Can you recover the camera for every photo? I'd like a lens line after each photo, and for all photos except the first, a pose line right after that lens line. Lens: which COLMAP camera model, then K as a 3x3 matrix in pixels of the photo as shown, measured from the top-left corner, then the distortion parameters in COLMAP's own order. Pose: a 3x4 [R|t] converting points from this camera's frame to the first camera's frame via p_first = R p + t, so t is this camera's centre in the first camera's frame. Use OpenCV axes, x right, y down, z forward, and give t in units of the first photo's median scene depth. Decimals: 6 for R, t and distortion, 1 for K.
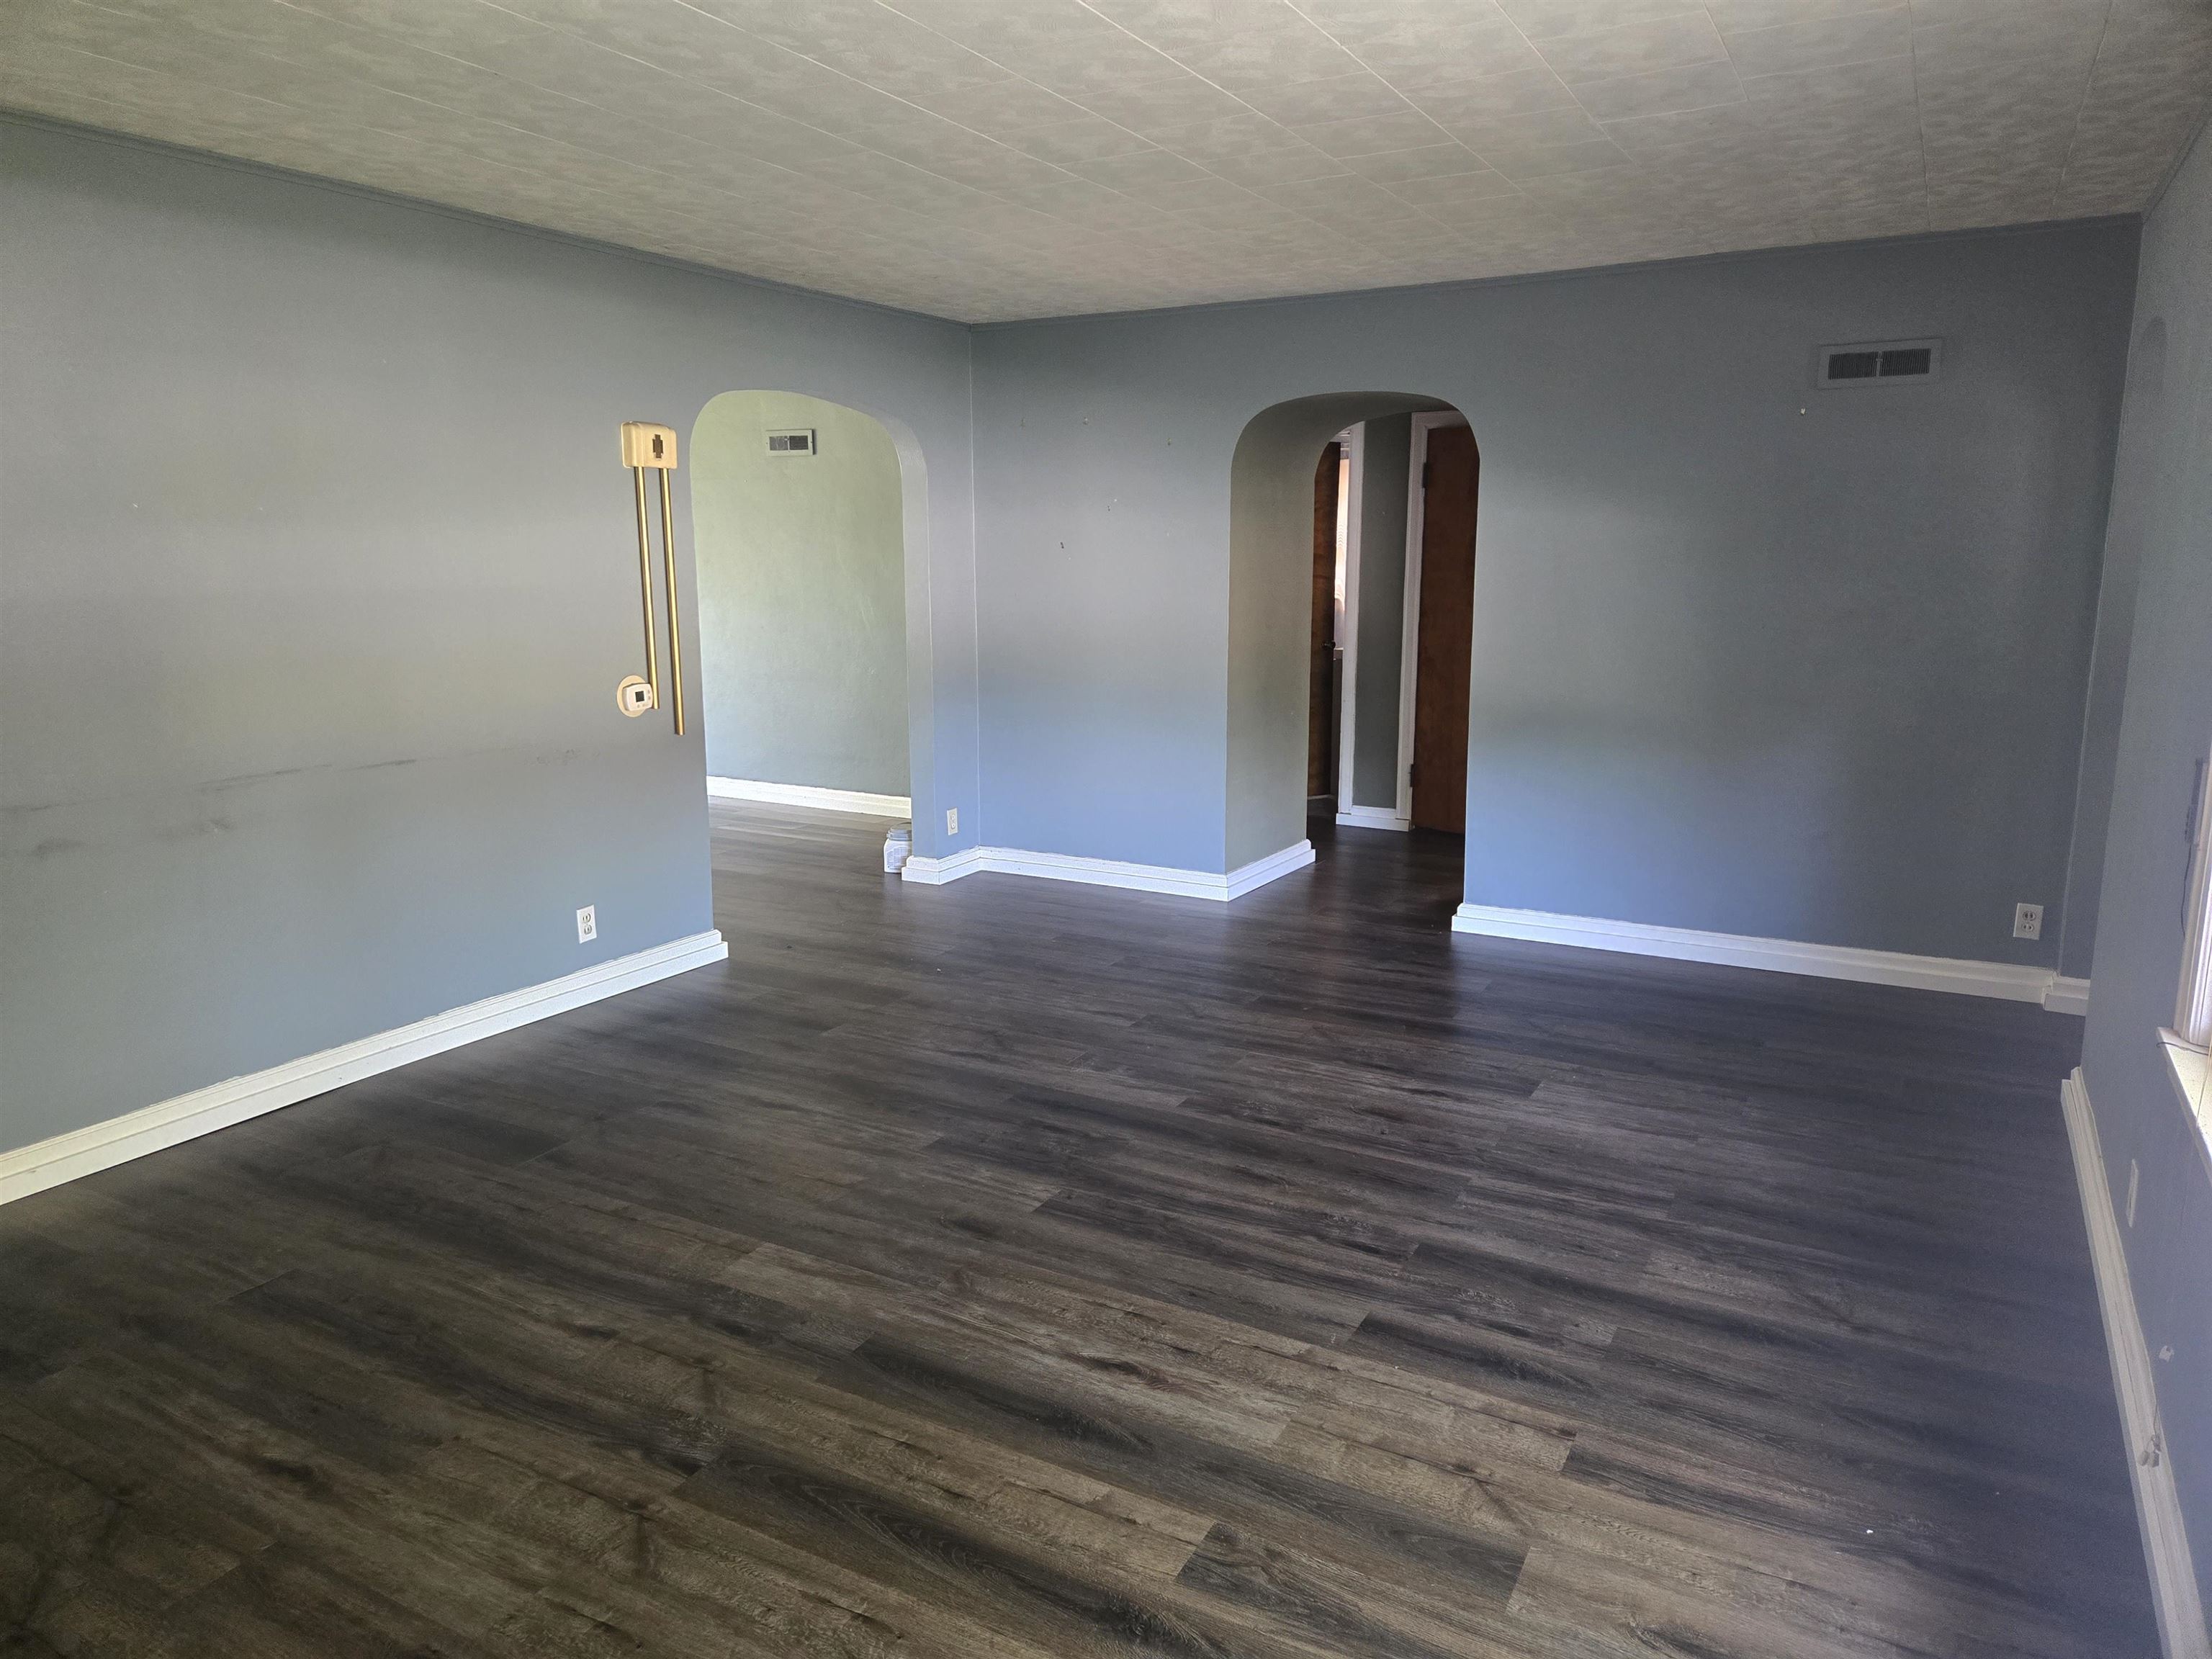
lens RADIAL K [[1477.4, 0, 1123.6], [0, 1477.4, 820.1], [0, 0, 1]] dist [0.068704, -0.011457]
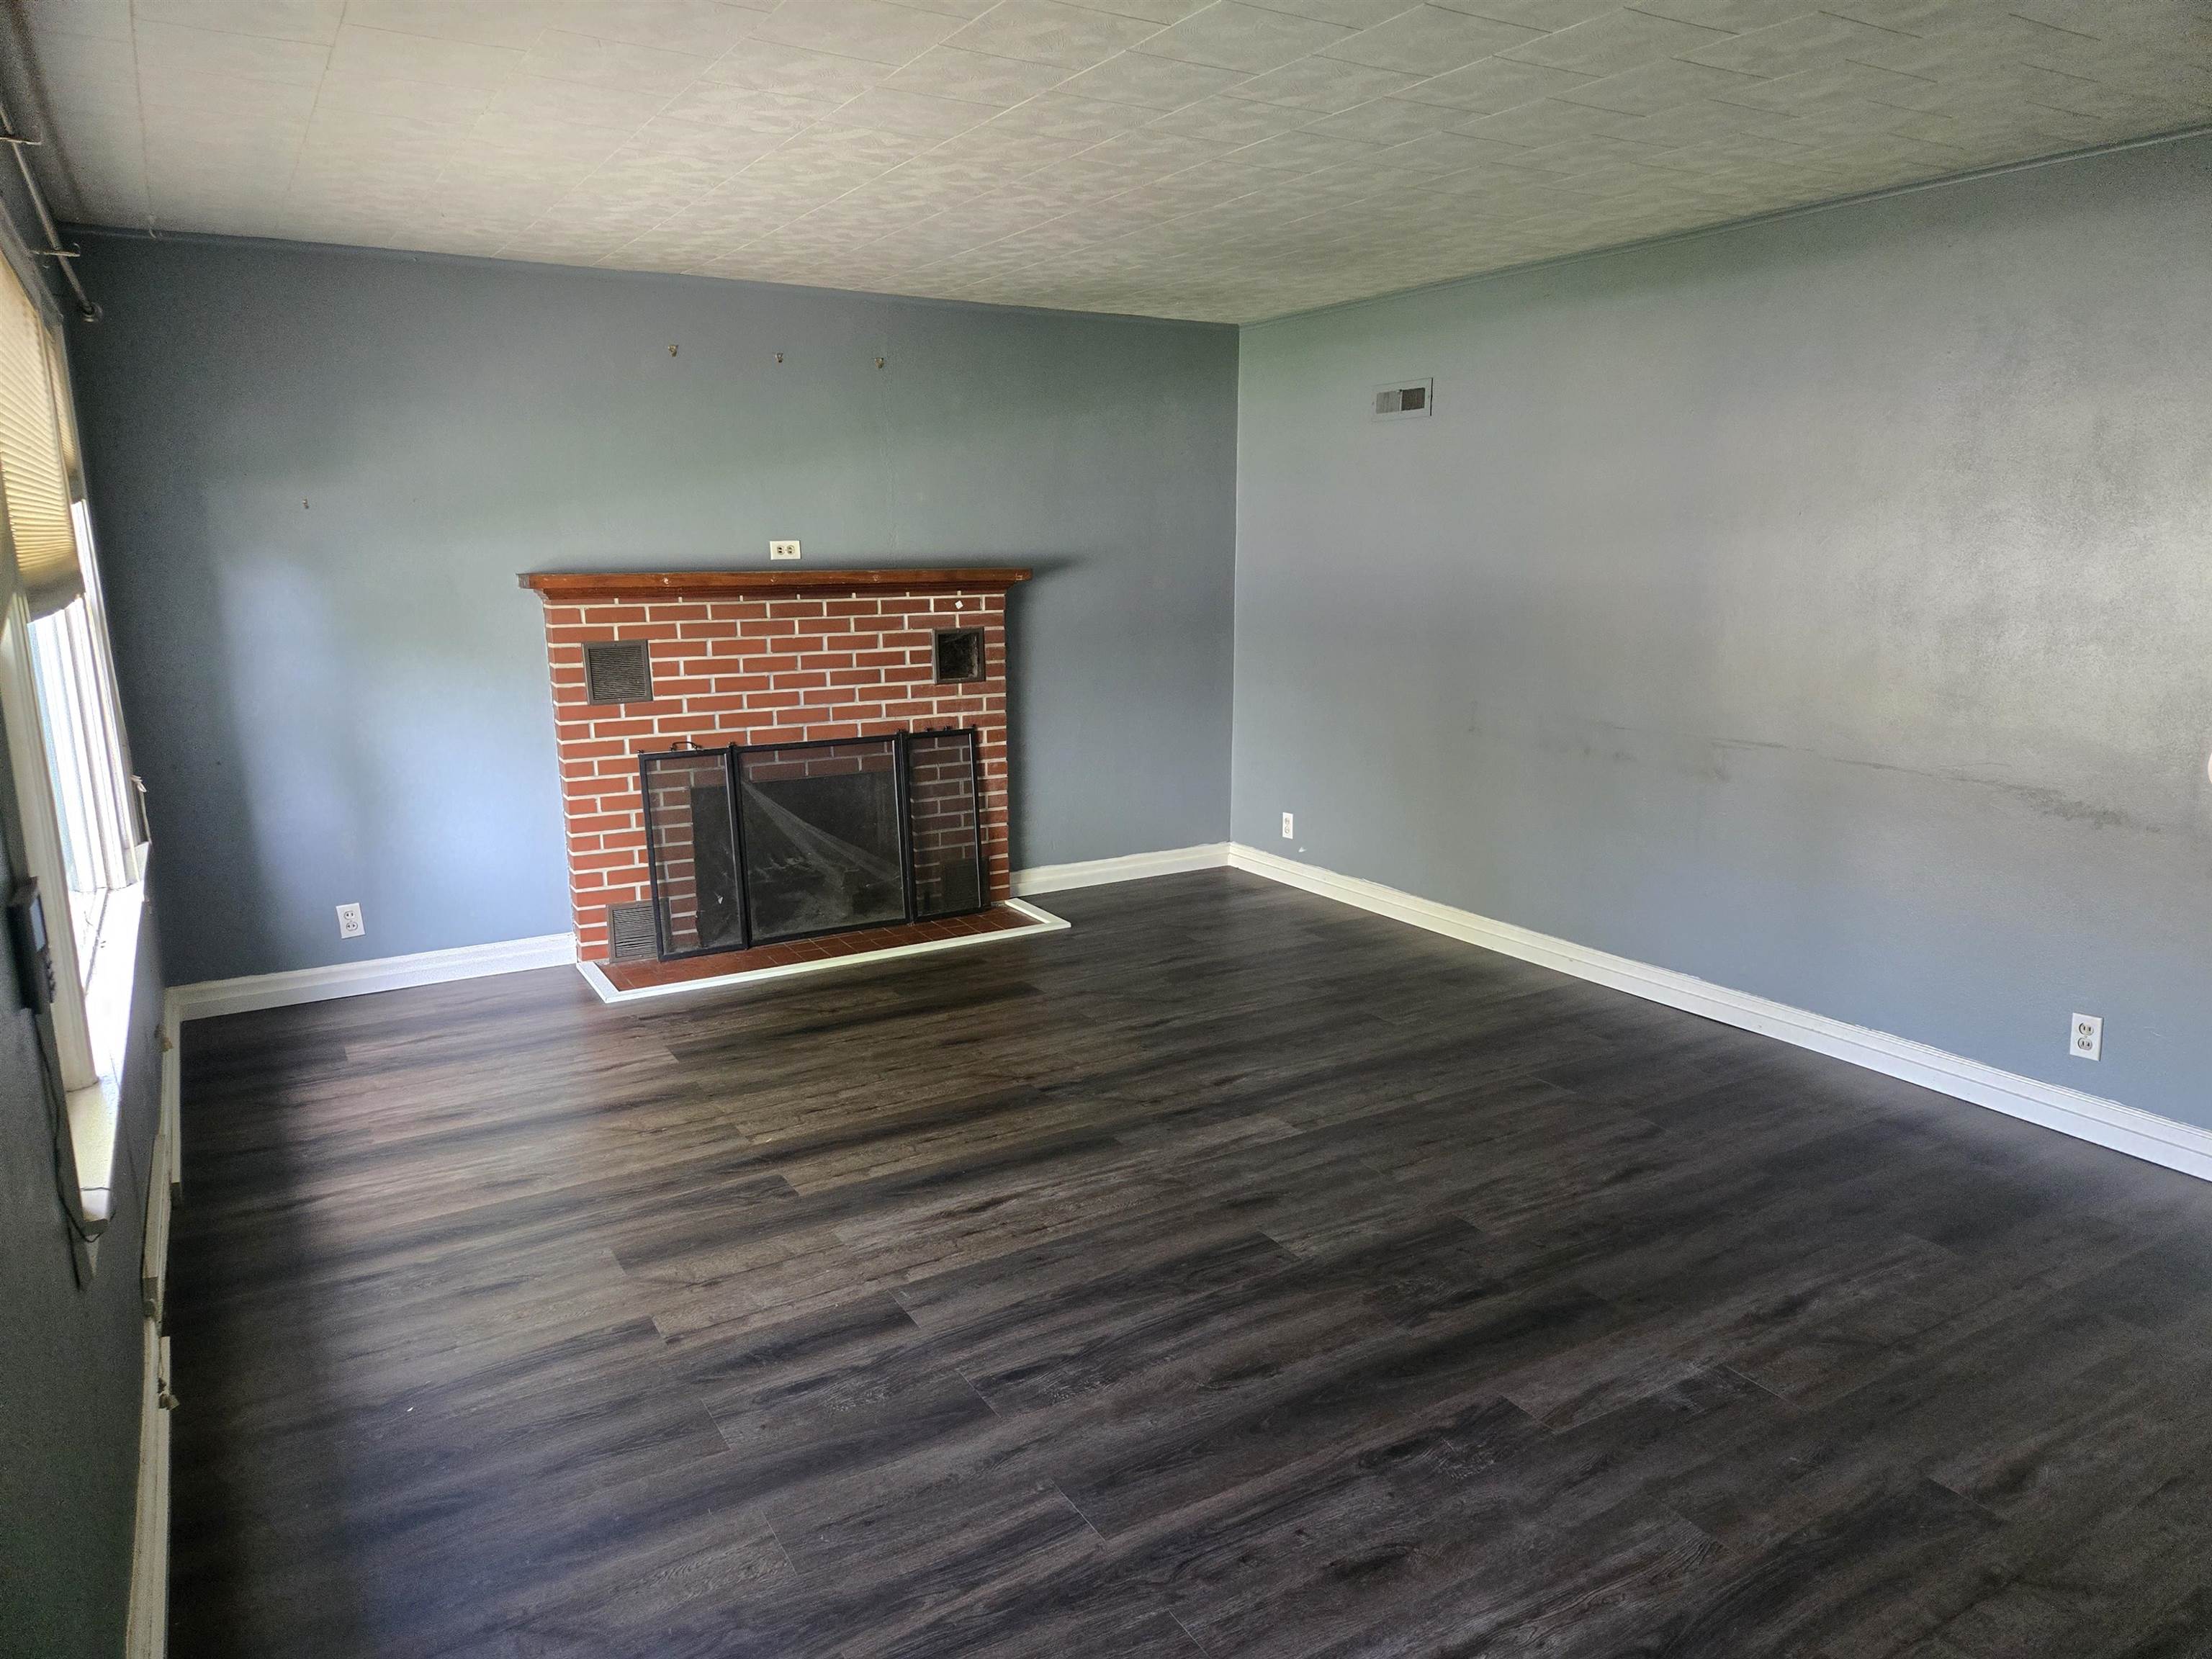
lens RADIAL K [[1477.4, 0, 1128.5], [0, 1477.4, 839.8], [0, 0, 1]] dist [0.068704, -0.011457]
pose [[-0.500015, 0.180193, -0.847063, 0.844415], [-0.154753, 0.943779, 0.292117, -0.282920], [0.852078, 0.277149, -0.444018, 1.403348]]
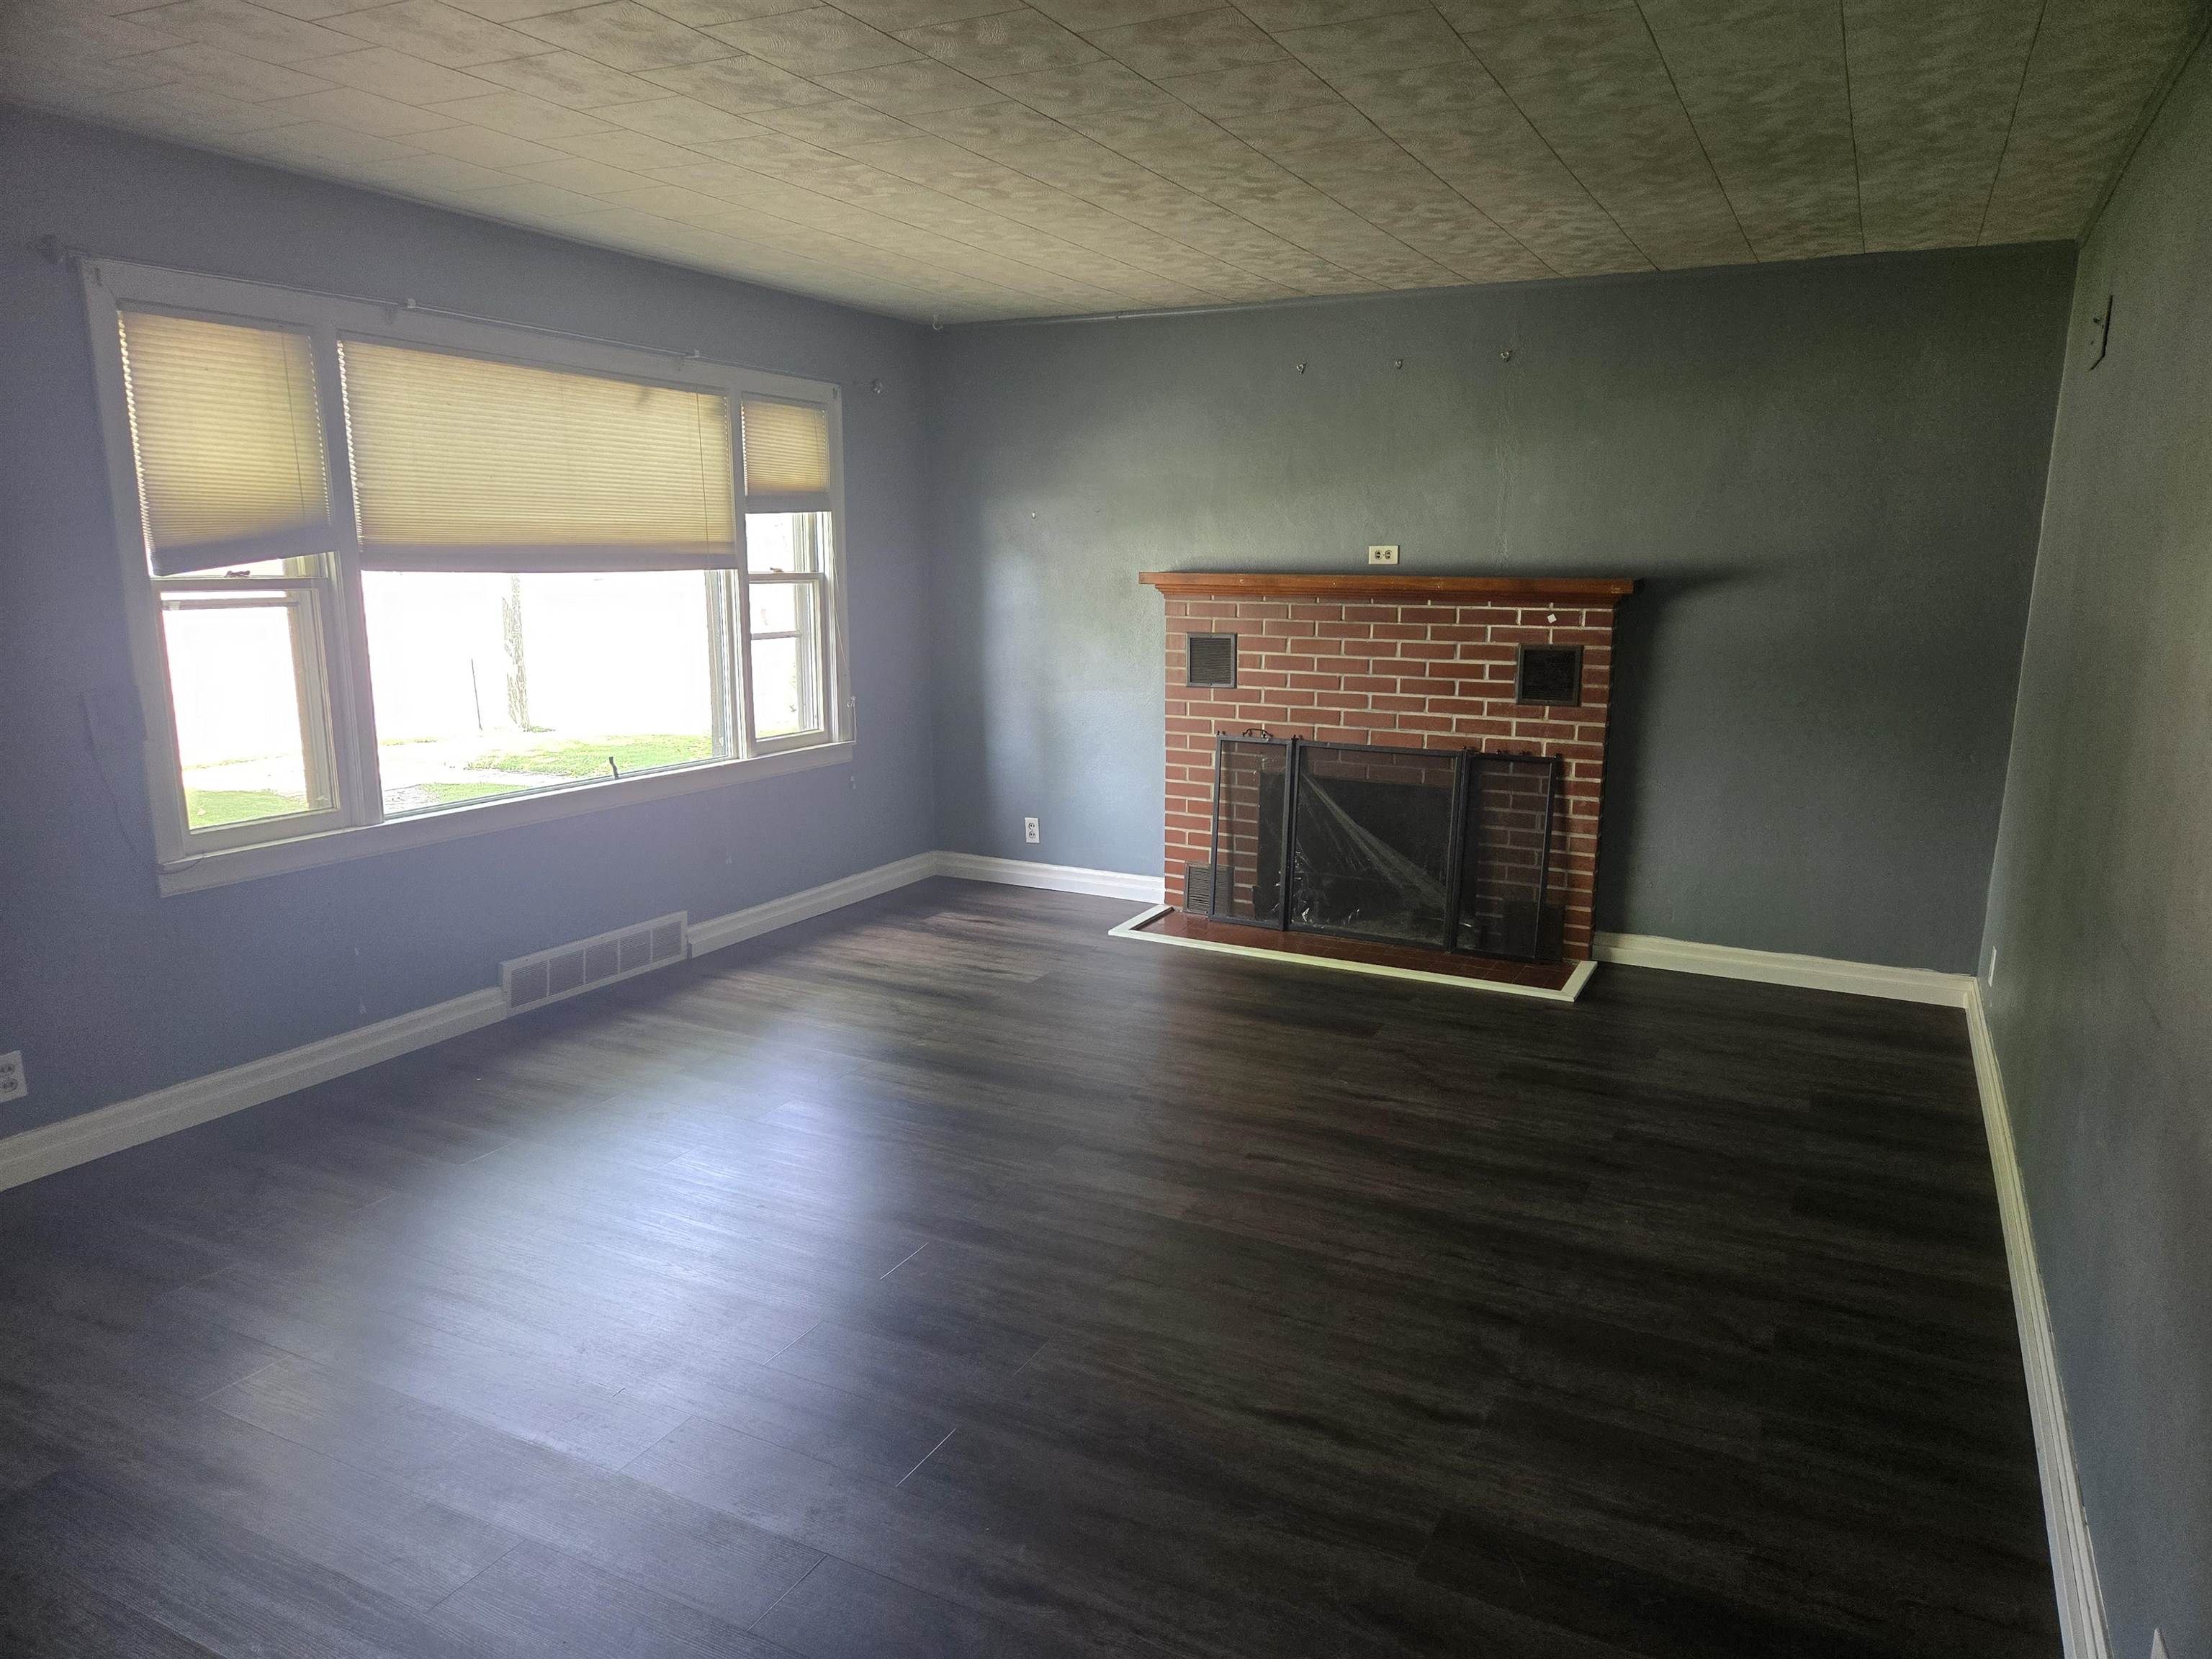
lens RADIAL K [[1477.4, 0, 1108.5], [0, 1477.4, 831.8], [0, 0, 1]] dist [0.068704, -0.011457]
pose [[-0.999854, -0.000819, -0.017090, -0.176899], [-0.007144, 0.927585, 0.373543, -0.385841], [0.015547, 0.373610, -0.927455, 1.958215]]
